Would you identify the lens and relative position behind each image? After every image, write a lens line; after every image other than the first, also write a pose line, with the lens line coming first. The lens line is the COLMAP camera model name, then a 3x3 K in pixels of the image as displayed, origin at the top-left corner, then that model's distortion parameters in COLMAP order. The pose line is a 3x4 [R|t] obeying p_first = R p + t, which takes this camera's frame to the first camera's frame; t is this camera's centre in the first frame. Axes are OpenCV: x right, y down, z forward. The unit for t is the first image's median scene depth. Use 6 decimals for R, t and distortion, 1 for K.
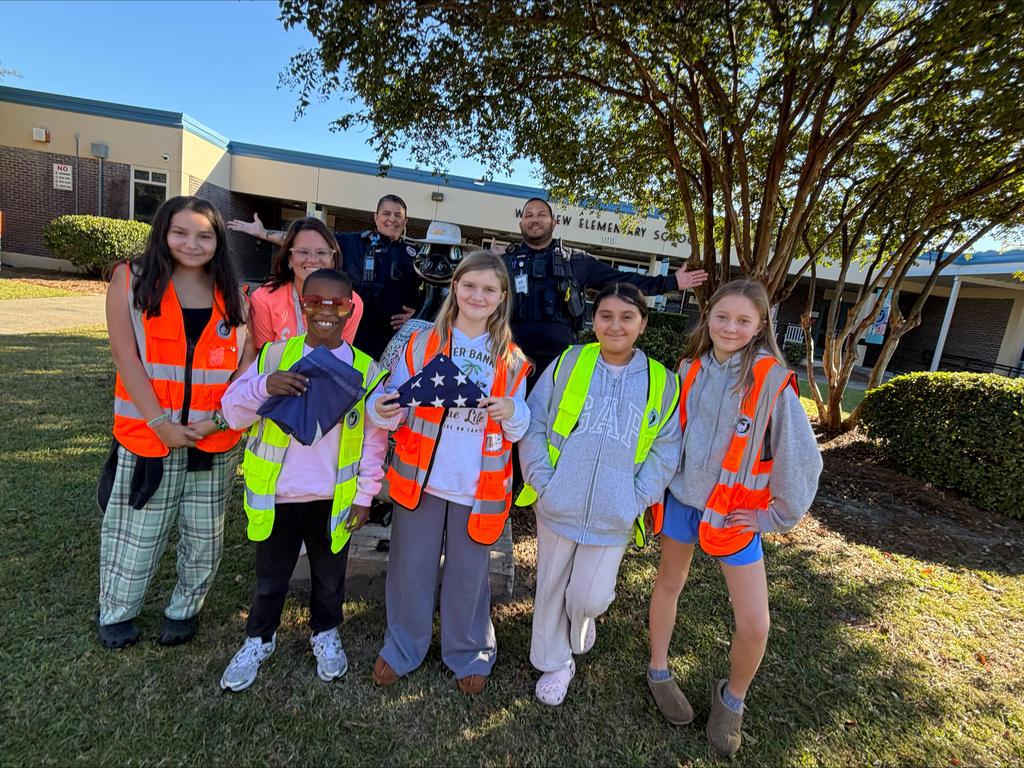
lens RADIAL K [[574.5, 0, 542.0], [0, 574.5, 382.3], [0, 0, 1]] dist [0.017318, -0.001450]
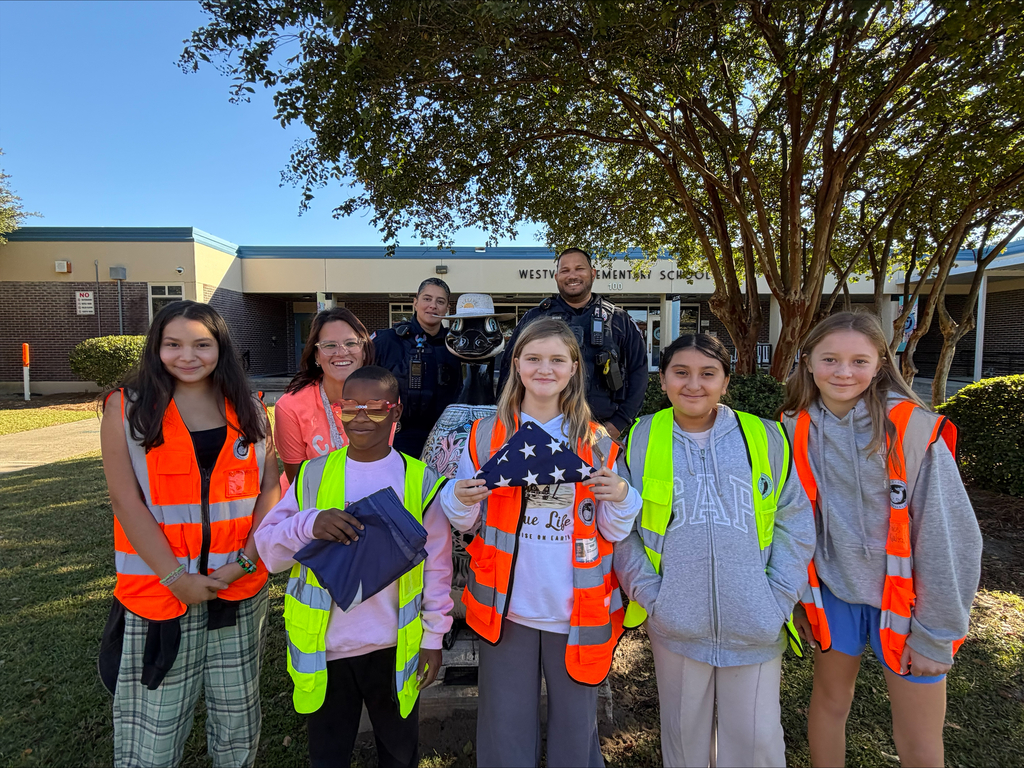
lens RADIAL K [[574.5, 0, 542.0], [0, 574.5, 382.3], [0, 0, 1]] dist [0.017318, -0.001450]
pose [[0.990350, -0.136028, -0.026520, -0.026614], [0.132873, 0.986345, -0.097301, -0.015277], [0.039394, 0.092839, 0.994902, 0.056969]]
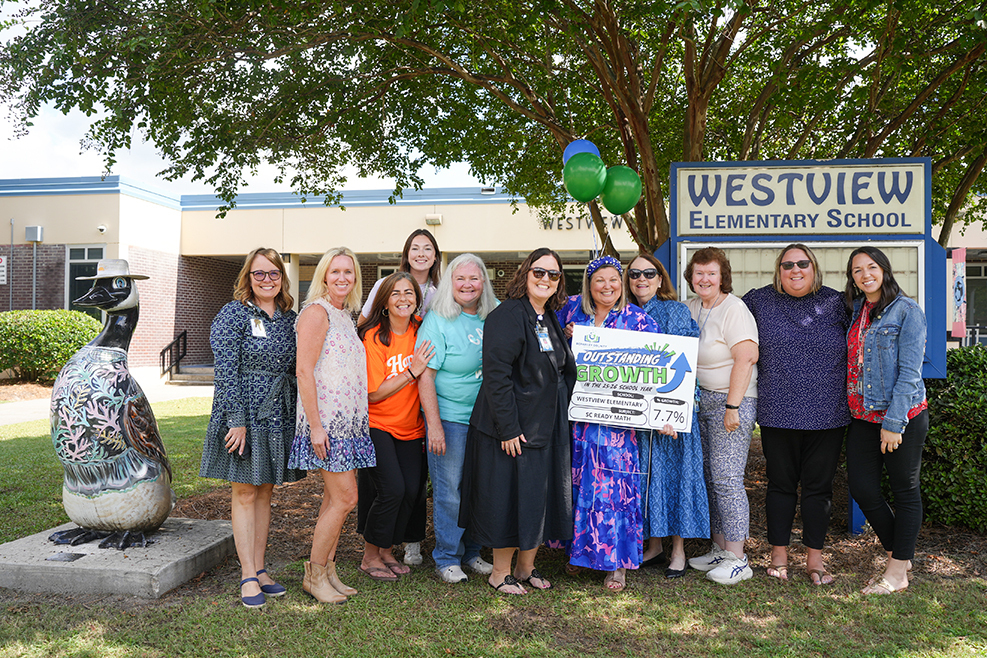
lens RADIAL K [[841.5, 0, 493.2], [0, 841.5, 303.0], [0, 0, 1]] dist [-0.001165, -0.001299]
pose [[0.976740, -0.139138, -0.163155, 0.349446], [0.104258, 0.973053, -0.205667, 0.096197], [0.187374, 0.183873, 0.964926, -0.177115]]
